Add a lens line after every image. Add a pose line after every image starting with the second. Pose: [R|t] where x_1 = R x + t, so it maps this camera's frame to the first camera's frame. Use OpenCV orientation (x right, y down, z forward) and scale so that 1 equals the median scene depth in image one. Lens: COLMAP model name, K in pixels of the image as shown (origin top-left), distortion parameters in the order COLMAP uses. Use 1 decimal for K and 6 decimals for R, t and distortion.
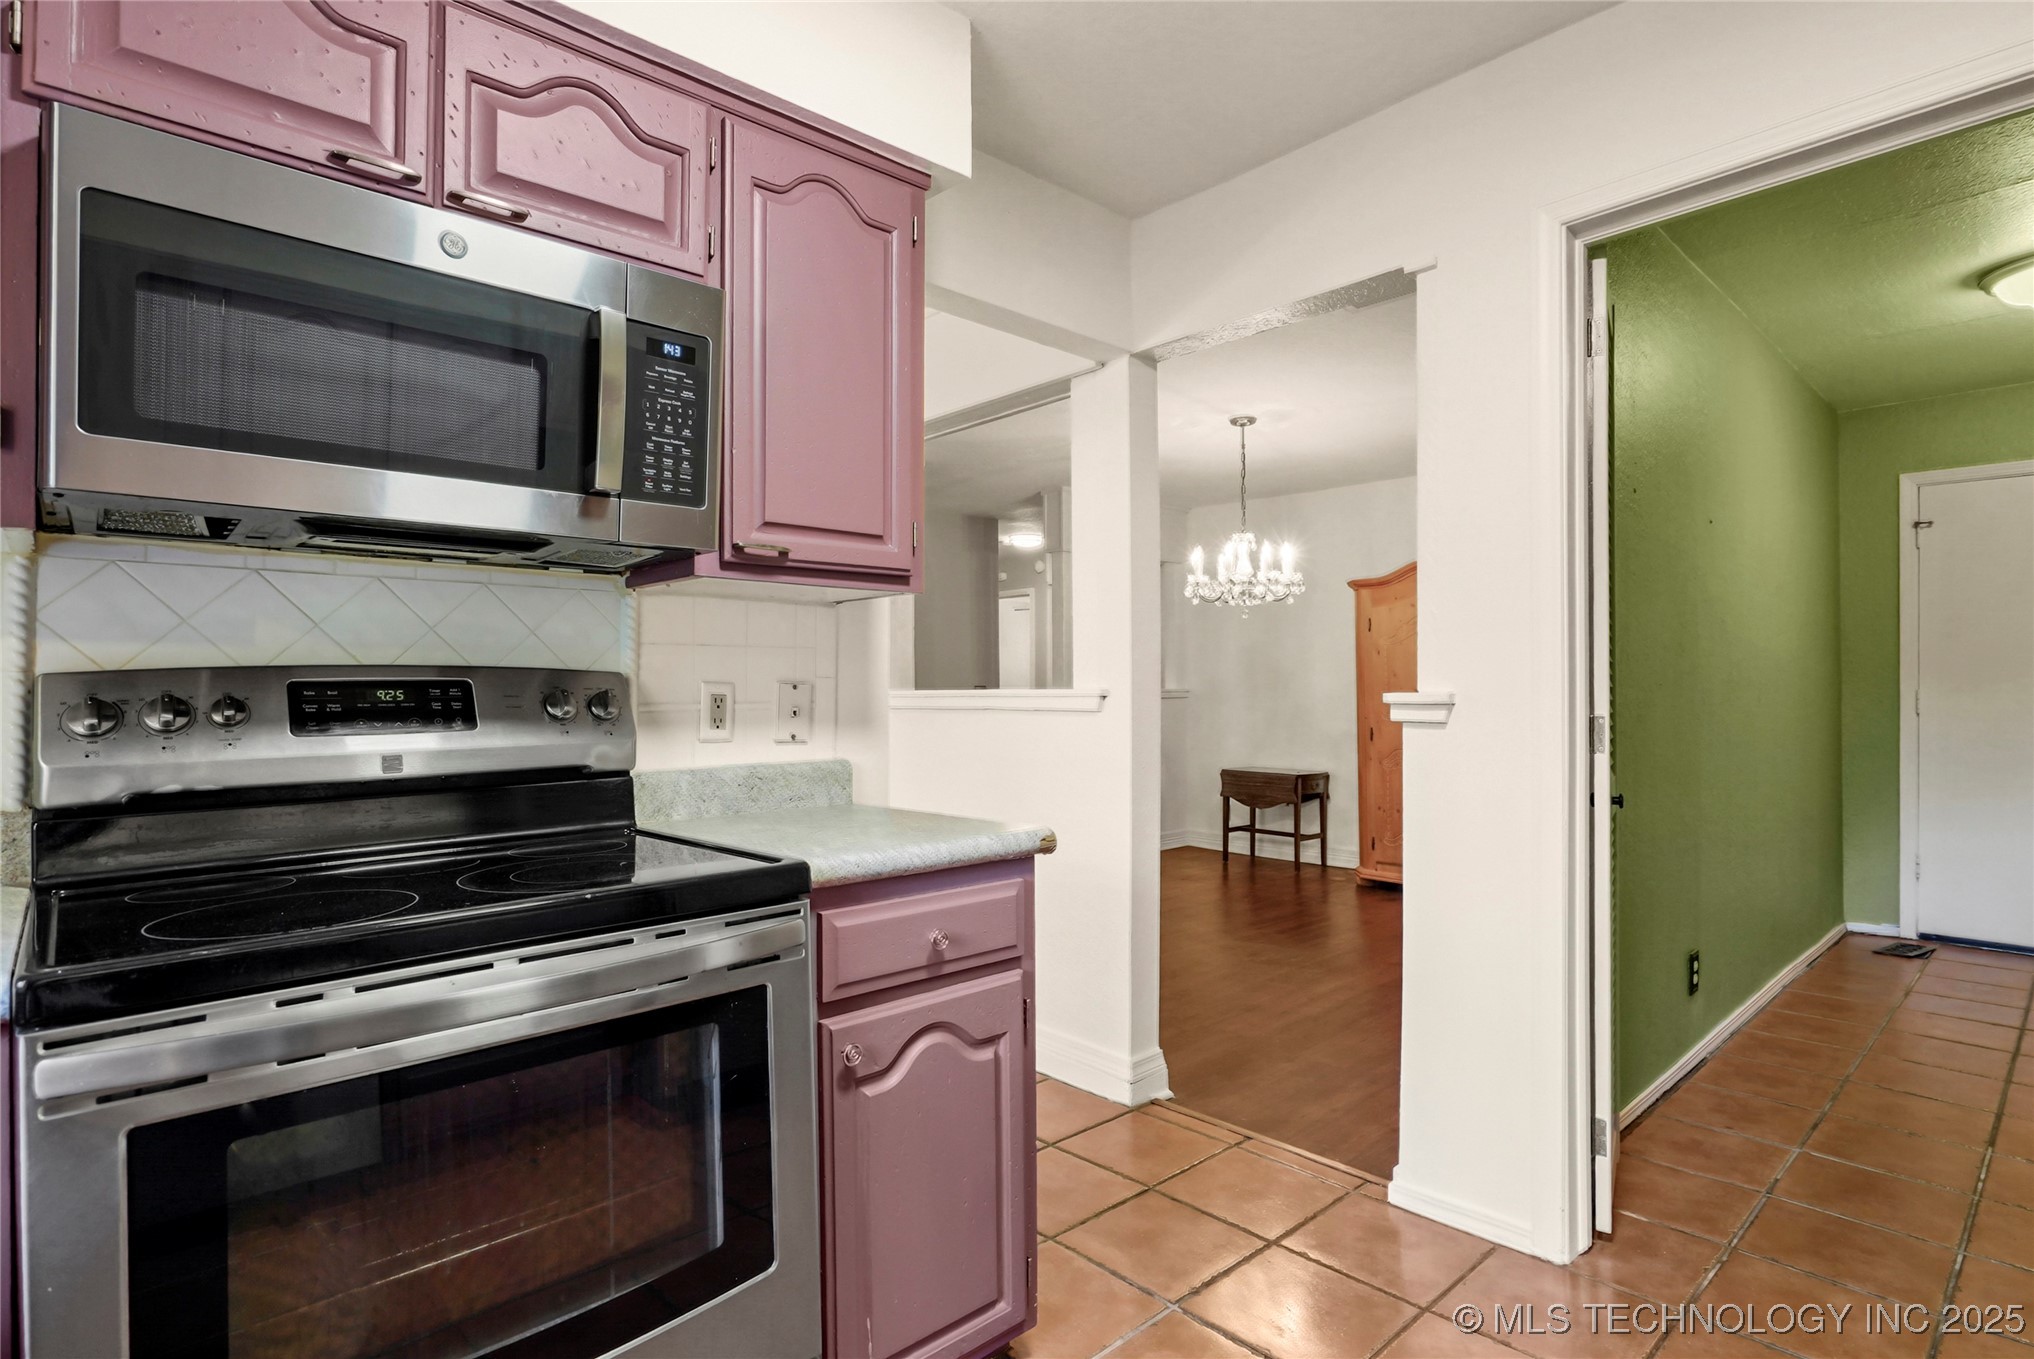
lens RADIAL K [[1017.8, 0, 1016.5], [0, 1017.8, 675.0], [0, 0, 1]] dist [0.002463, 0.000085]
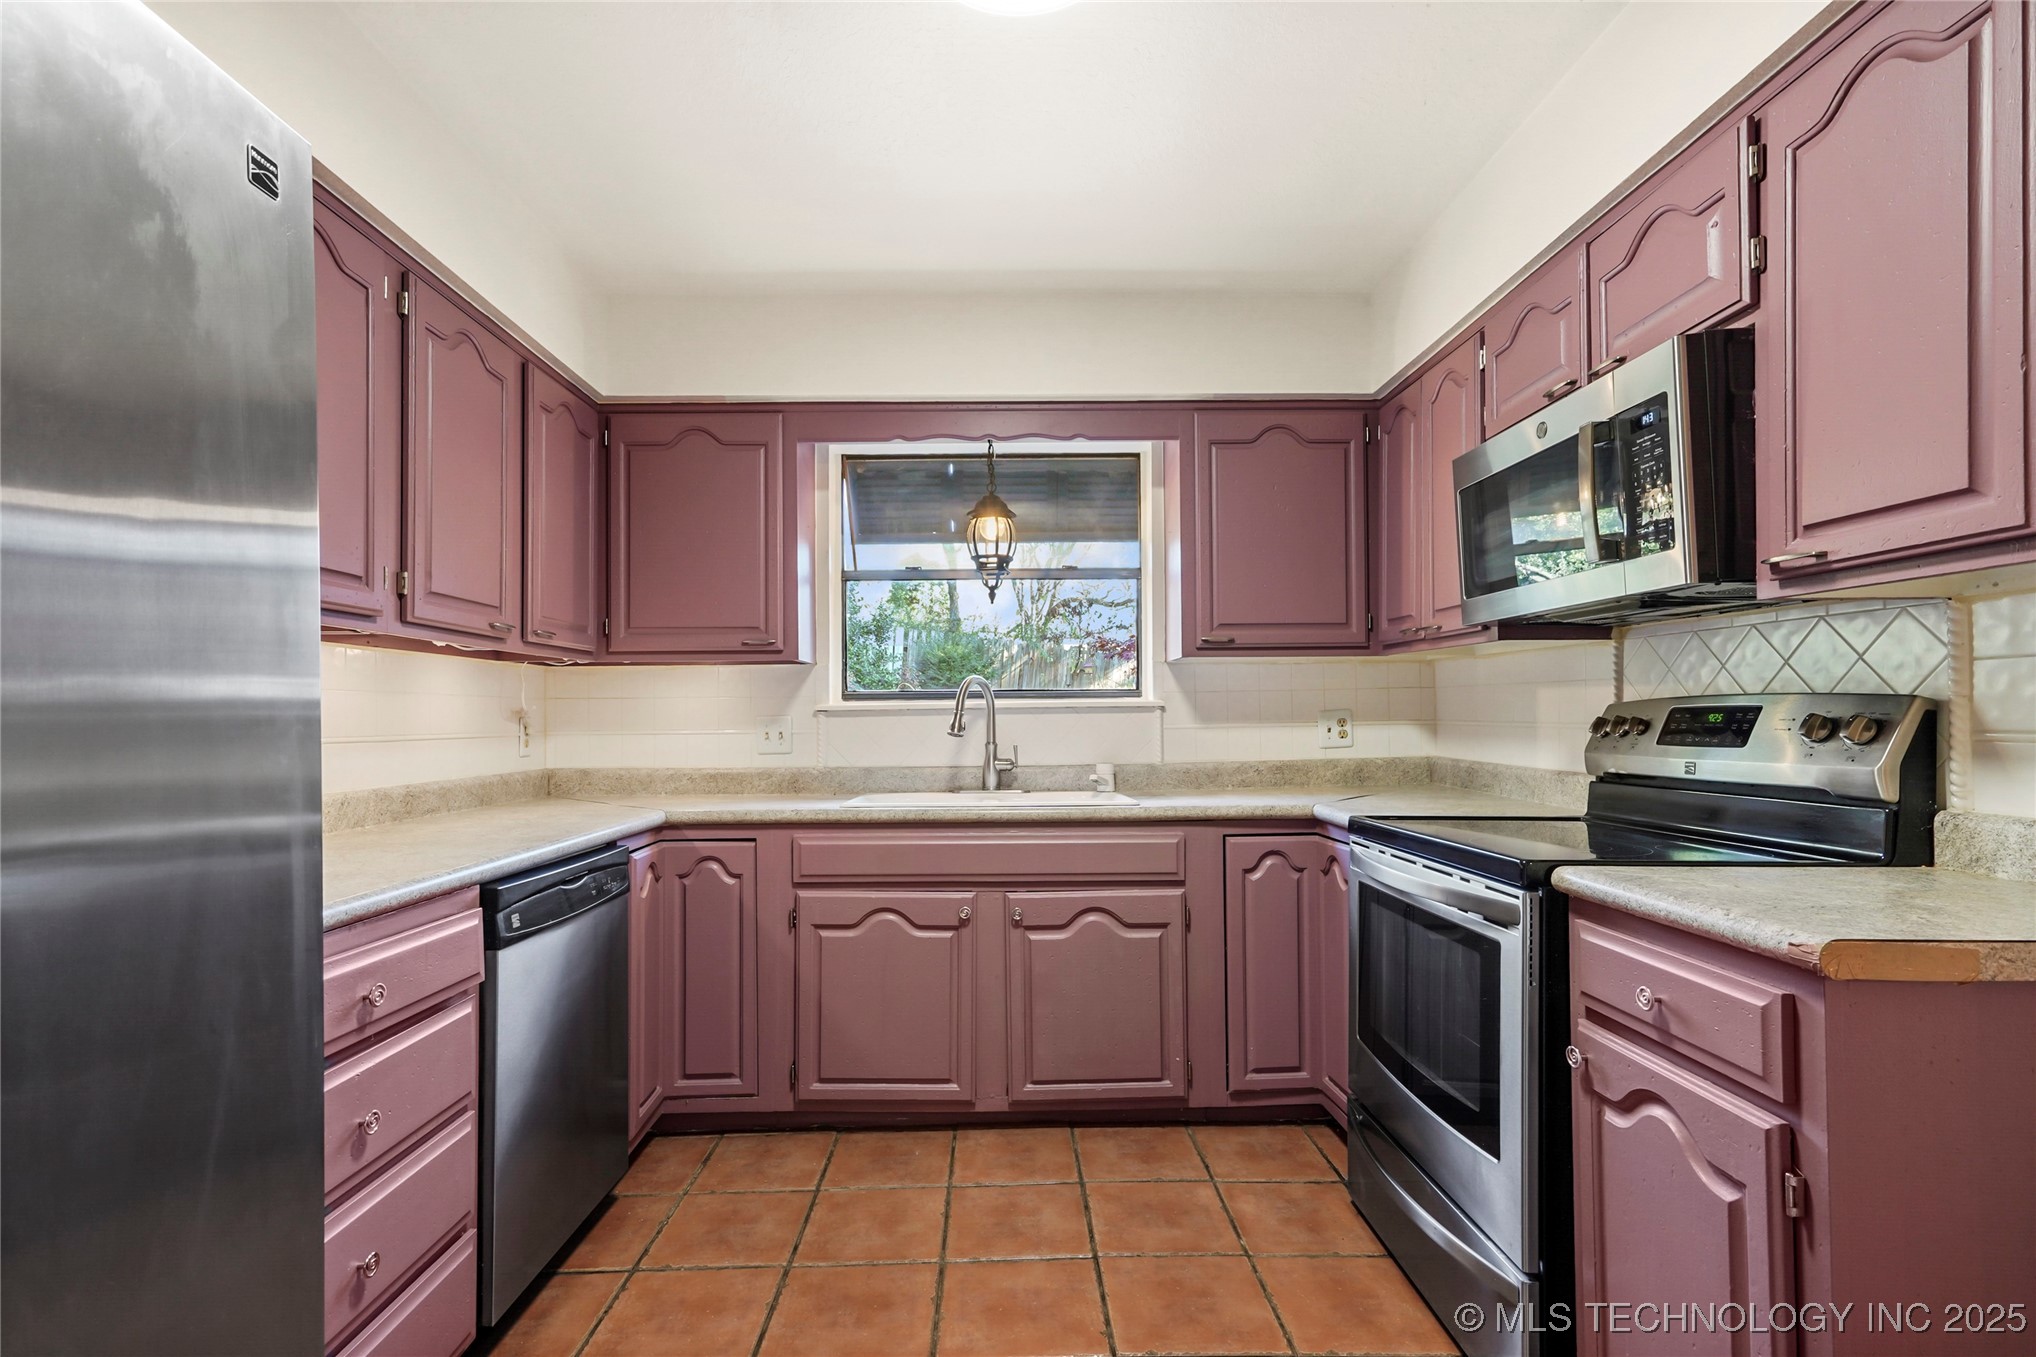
lens RADIAL K [[960.9, 0, 1016.8], [0, 960.9, 695.5], [0, 0, 1]] dist [0.003205, 0.000290]
pose [[-0.660466, -0.009233, -0.750799, 1.281172], [0.012402, 0.999654, -0.023203, 0.011744], [0.750753, -0.024637, -0.660123, 1.597266]]
